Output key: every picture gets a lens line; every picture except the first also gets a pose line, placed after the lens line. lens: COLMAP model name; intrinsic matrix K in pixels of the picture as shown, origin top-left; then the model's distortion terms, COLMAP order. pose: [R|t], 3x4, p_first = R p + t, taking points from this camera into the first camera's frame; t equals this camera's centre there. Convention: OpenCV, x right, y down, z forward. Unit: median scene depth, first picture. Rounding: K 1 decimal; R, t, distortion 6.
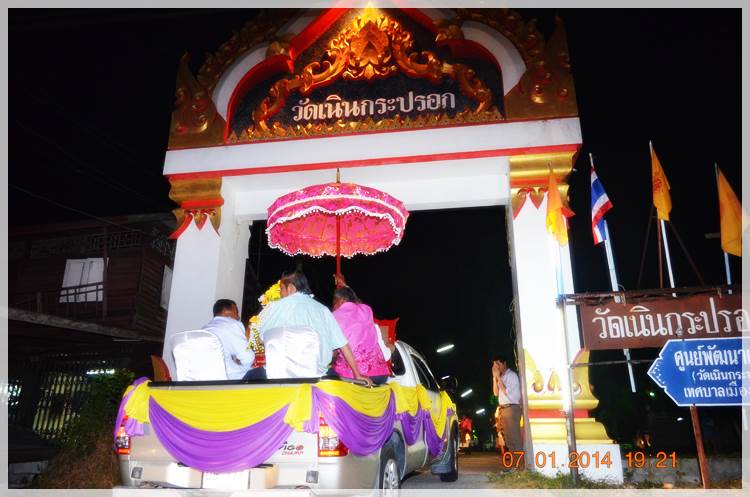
lens RADIAL K [[575.7, 0, 374.1], [0, 575.7, 246.9], [0, 0, 1]] dist [-0.010537, 0.008299]
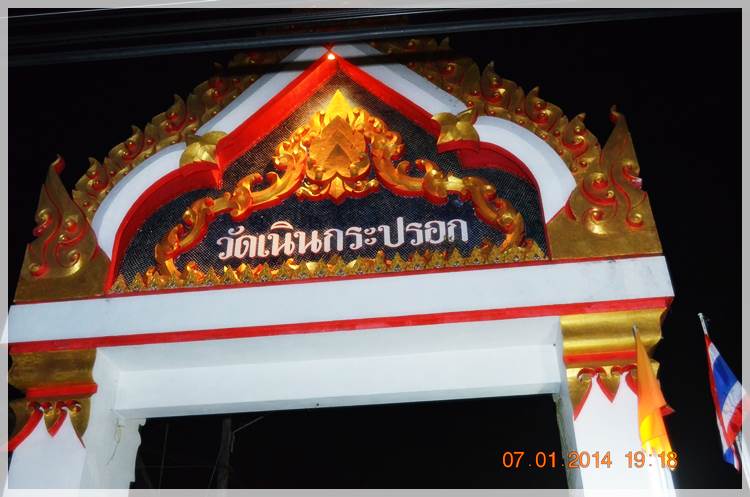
lens RADIAL K [[804.5, 0, 372.1], [0, 804.5, 243.9], [0, 0, 1]] dist [-0.016004, 0.000000]
pose [[0.999208, 0.005729, 0.039374, -0.004019], [0.003701, 0.971904, -0.235349, -0.024676], [-0.039616, 0.235308, 0.971113, 0.119155]]
